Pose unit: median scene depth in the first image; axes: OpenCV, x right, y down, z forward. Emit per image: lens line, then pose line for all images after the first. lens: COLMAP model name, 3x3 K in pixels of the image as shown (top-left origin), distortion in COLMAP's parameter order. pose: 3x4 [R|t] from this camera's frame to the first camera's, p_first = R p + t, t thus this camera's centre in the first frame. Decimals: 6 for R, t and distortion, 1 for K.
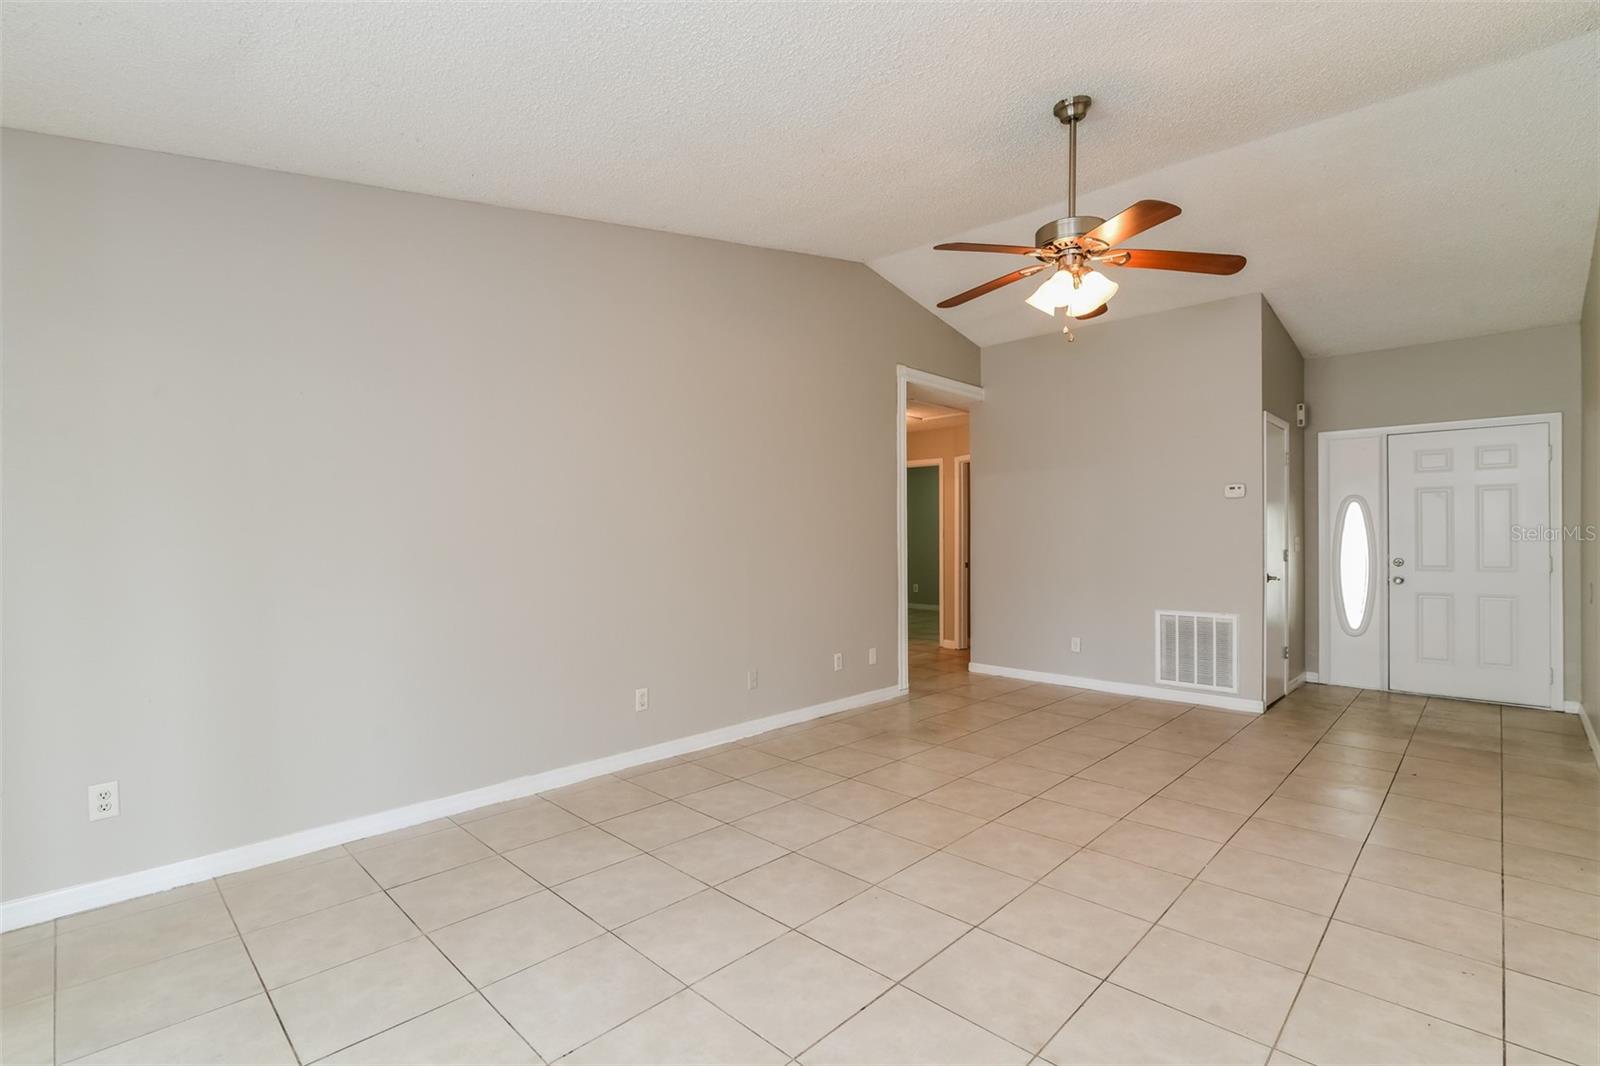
lens RADIAL K [[727.1, 0, 806.7], [0, 727.1, 543.9], [0, 0, 1]] dist [-0.009527, 0.000232]
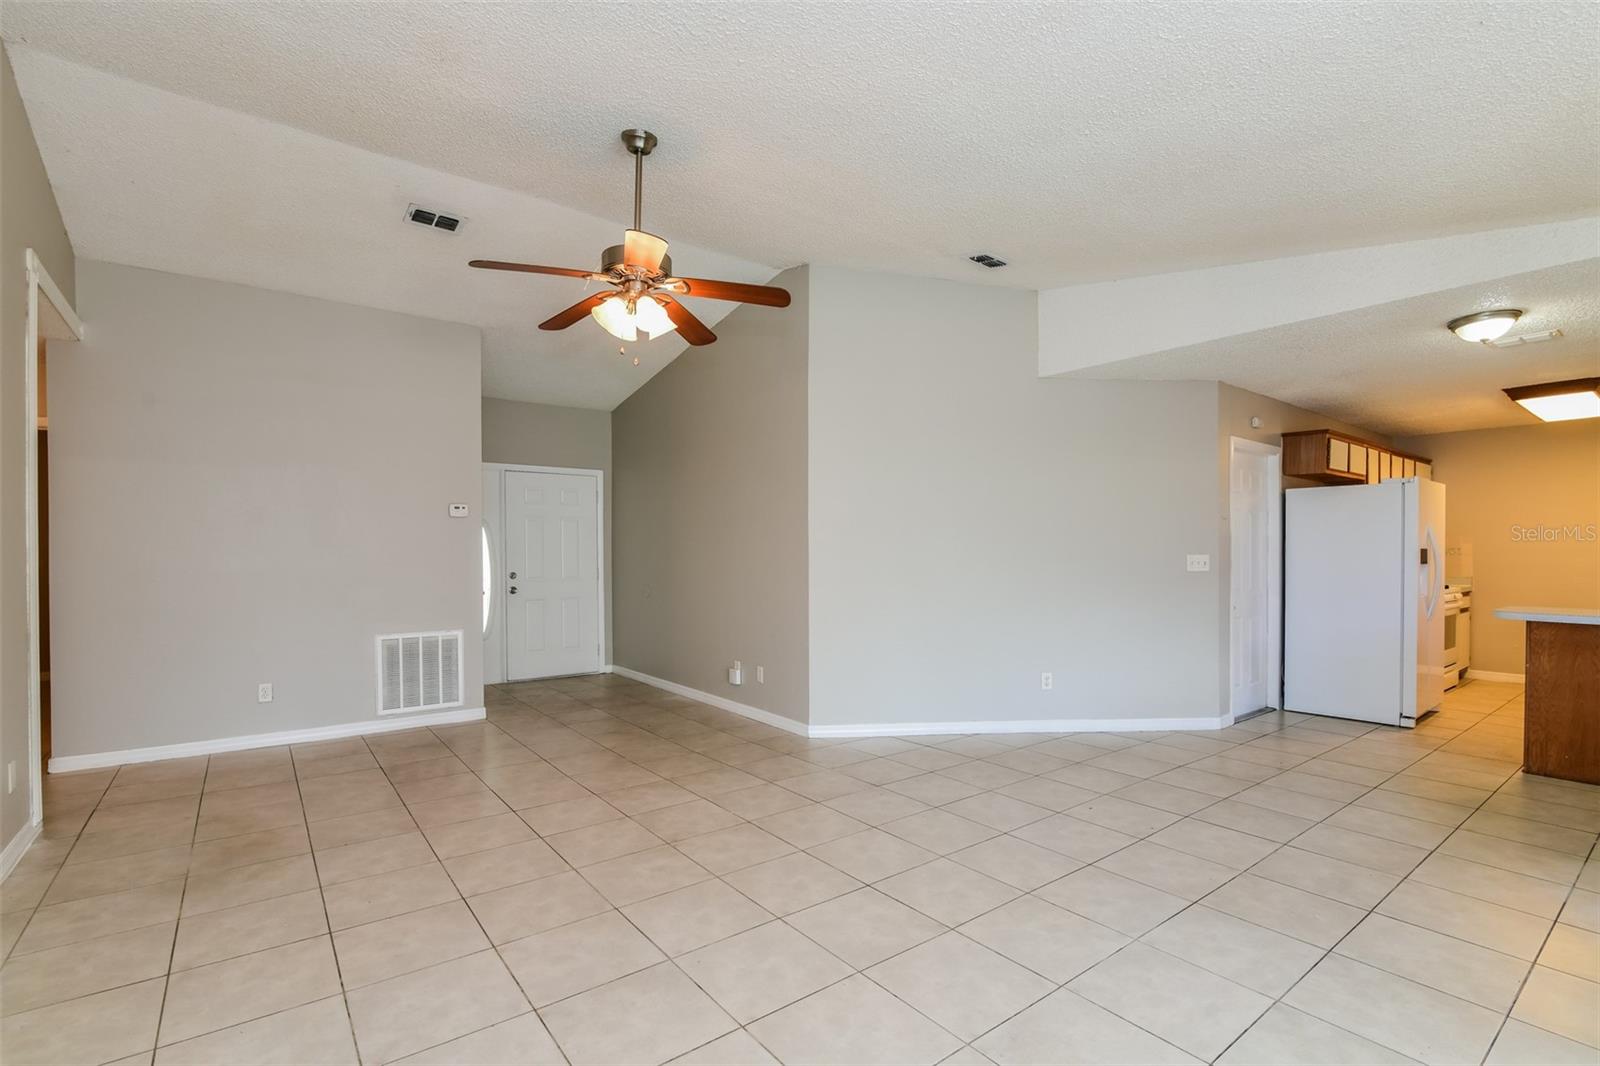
lens RADIAL K [[727.1, 0, 814.5], [0, 727.1, 561.6], [0, 0, 1]] dist [-0.009527, 0.000232]
pose [[0.149714, -0.009067, 0.988688, -0.351466], [0.008730, 0.999931, 0.007848, -0.003662], [-0.988691, 0.007456, 0.149783, 0.336733]]
